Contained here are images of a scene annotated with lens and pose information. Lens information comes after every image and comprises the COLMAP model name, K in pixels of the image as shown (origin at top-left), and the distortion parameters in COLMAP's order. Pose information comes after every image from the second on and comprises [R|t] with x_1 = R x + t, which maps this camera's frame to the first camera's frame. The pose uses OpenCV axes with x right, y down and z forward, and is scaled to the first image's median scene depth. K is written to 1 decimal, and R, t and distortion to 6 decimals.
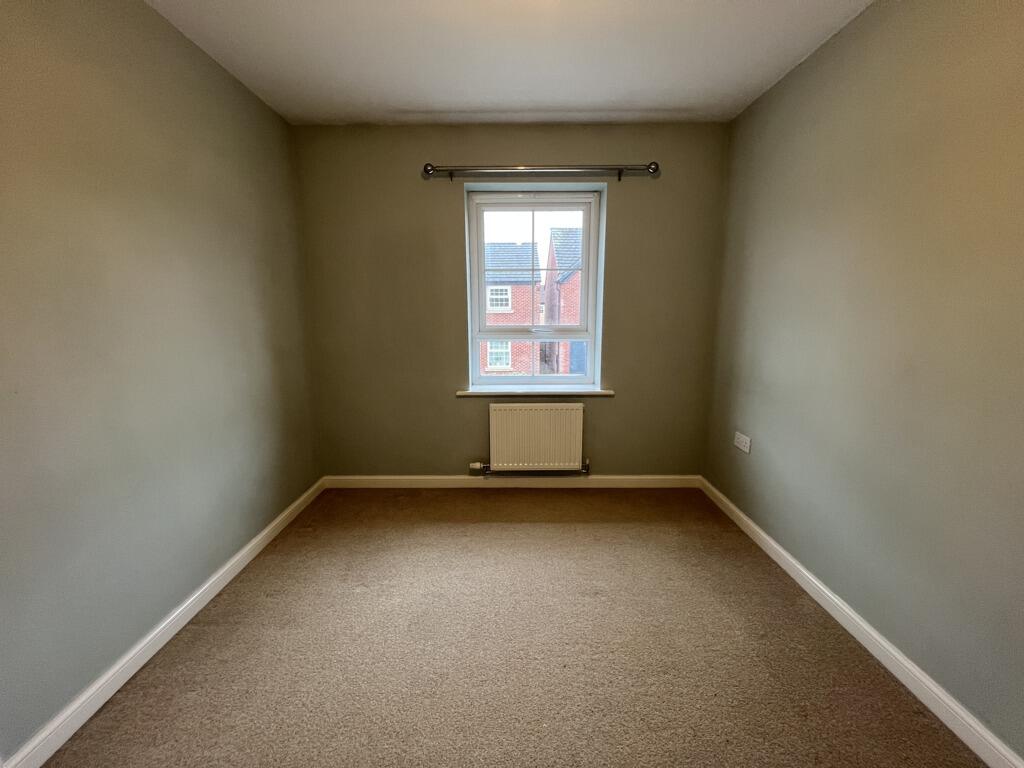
lens RADIAL K [[410.2, 0, 512.0], [0, 410.2, 384.0], [0, 0, 1]] dist [0.000650, -0.000023]
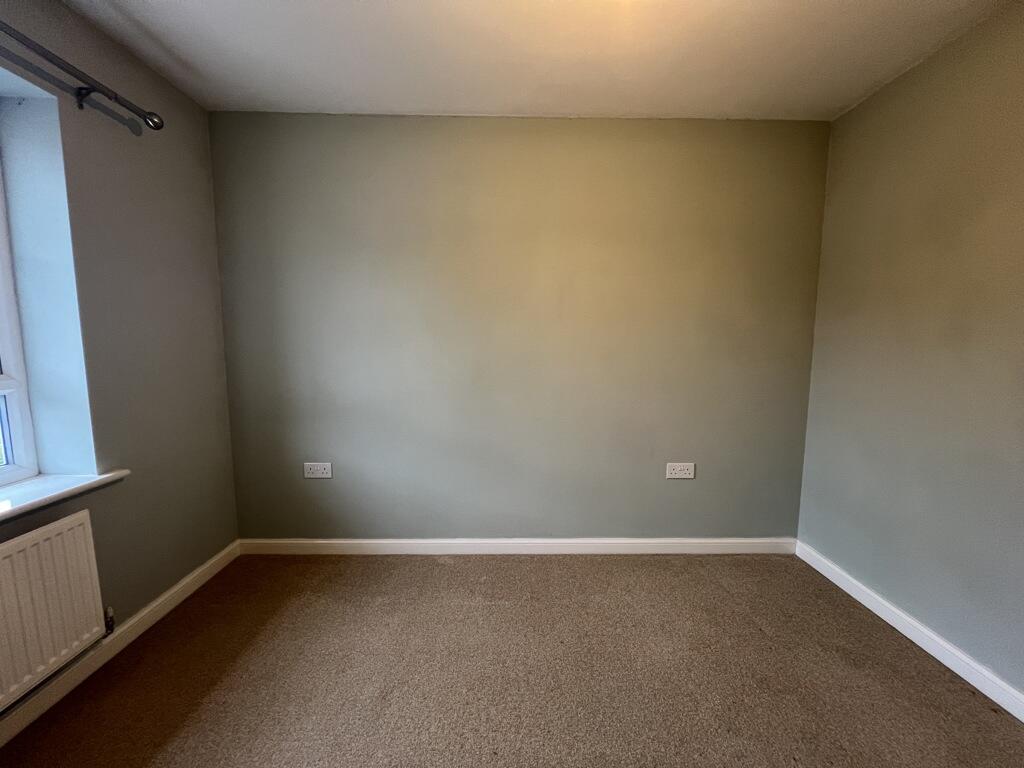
lens RADIAL K [[410.2, 0, 512.0], [0, 410.2, 384.0], [0, 0, 1]] dist [0.000650, -0.000023]
pose [[-0.012349, -0.103736, 0.994528, -0.326539], [0.176698, 0.978725, 0.104282, -0.065469], [-0.984188, 0.177019, 0.006243, 0.435812]]
